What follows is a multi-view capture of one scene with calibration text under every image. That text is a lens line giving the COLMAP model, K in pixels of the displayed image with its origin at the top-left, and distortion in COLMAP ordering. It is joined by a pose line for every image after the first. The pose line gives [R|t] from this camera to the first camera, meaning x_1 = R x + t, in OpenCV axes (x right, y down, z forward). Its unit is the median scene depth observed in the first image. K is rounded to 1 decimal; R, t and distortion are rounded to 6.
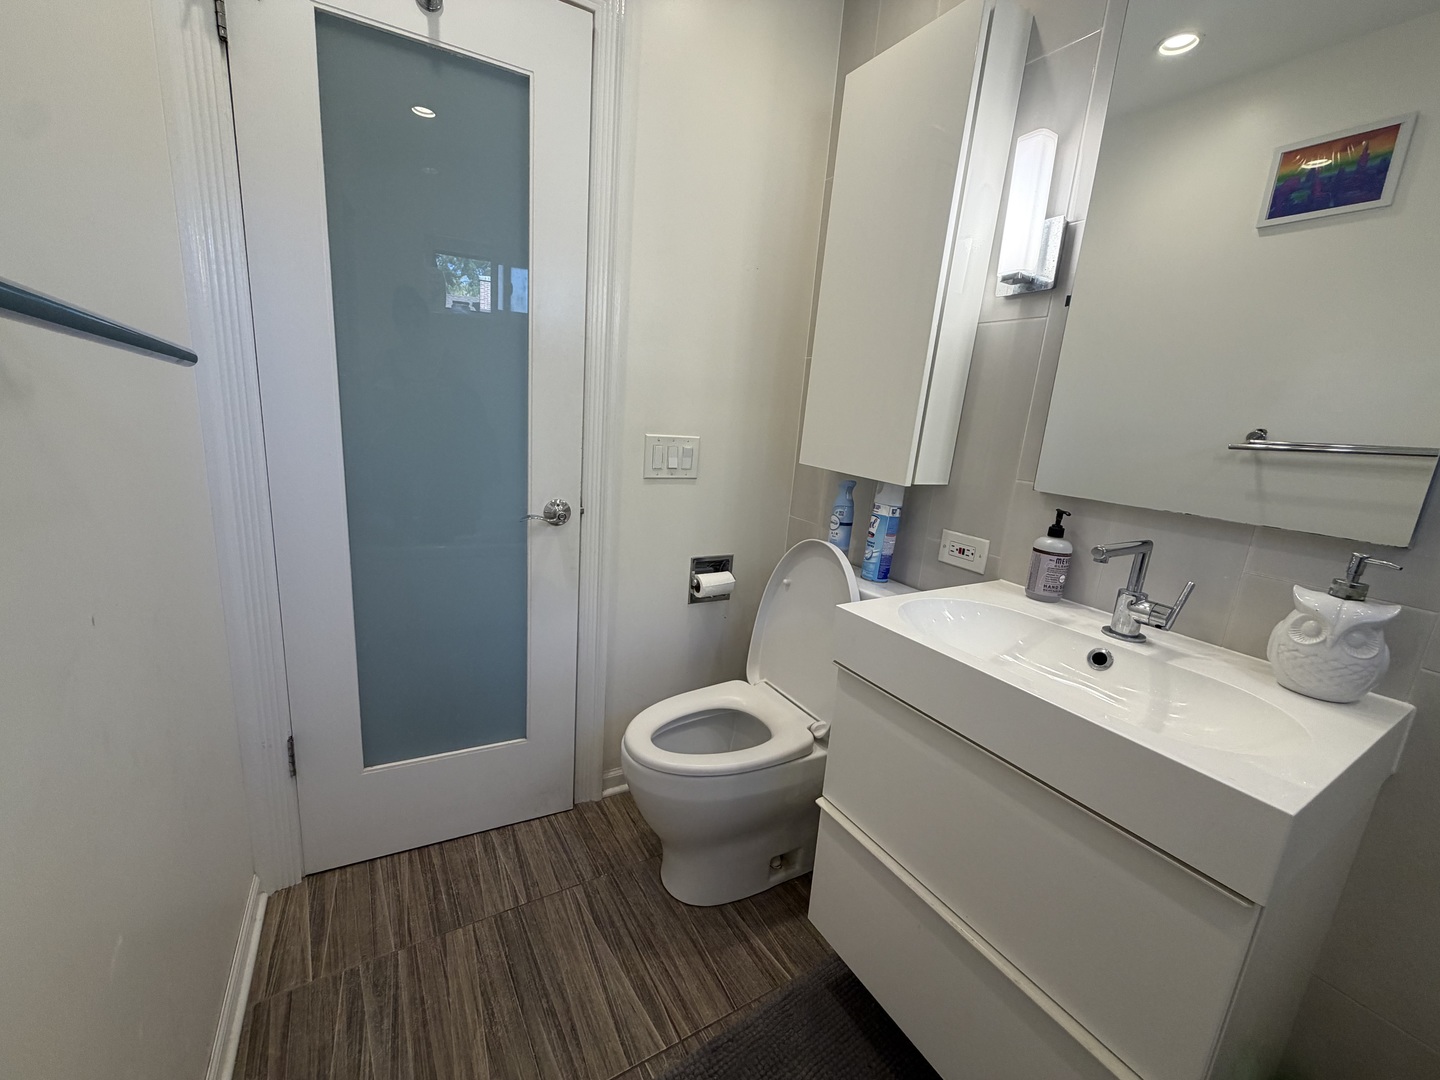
lens RADIAL K [[576.0, 0, 712.6], [0, 576.0, 537.3], [0, 0, 1]] dist [0.001587, -0.000252]
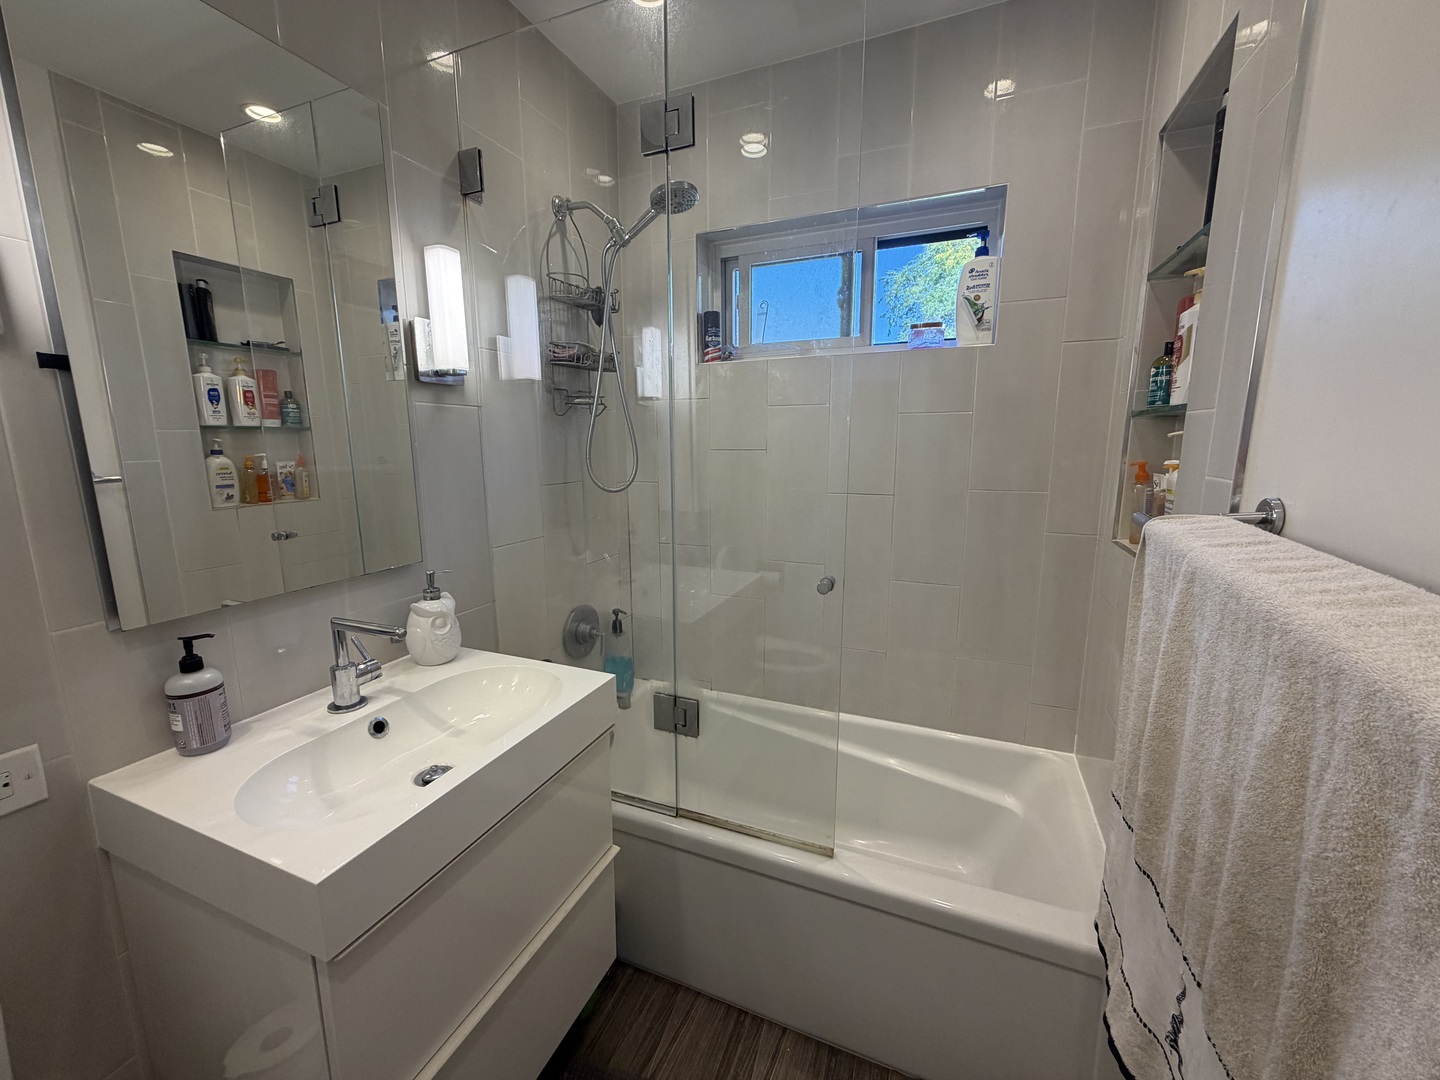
lens RADIAL K [[576.0, 0, 712.6], [0, 576.0, 537.3], [0, 0, 1]] dist [0.001587, -0.000252]
pose [[-0.595886, -0.206015, 0.776195, -0.430874], [0.136995, 0.926291, 0.351024, -0.385713], [-0.791298, 0.315505, -0.523741, 0.898732]]
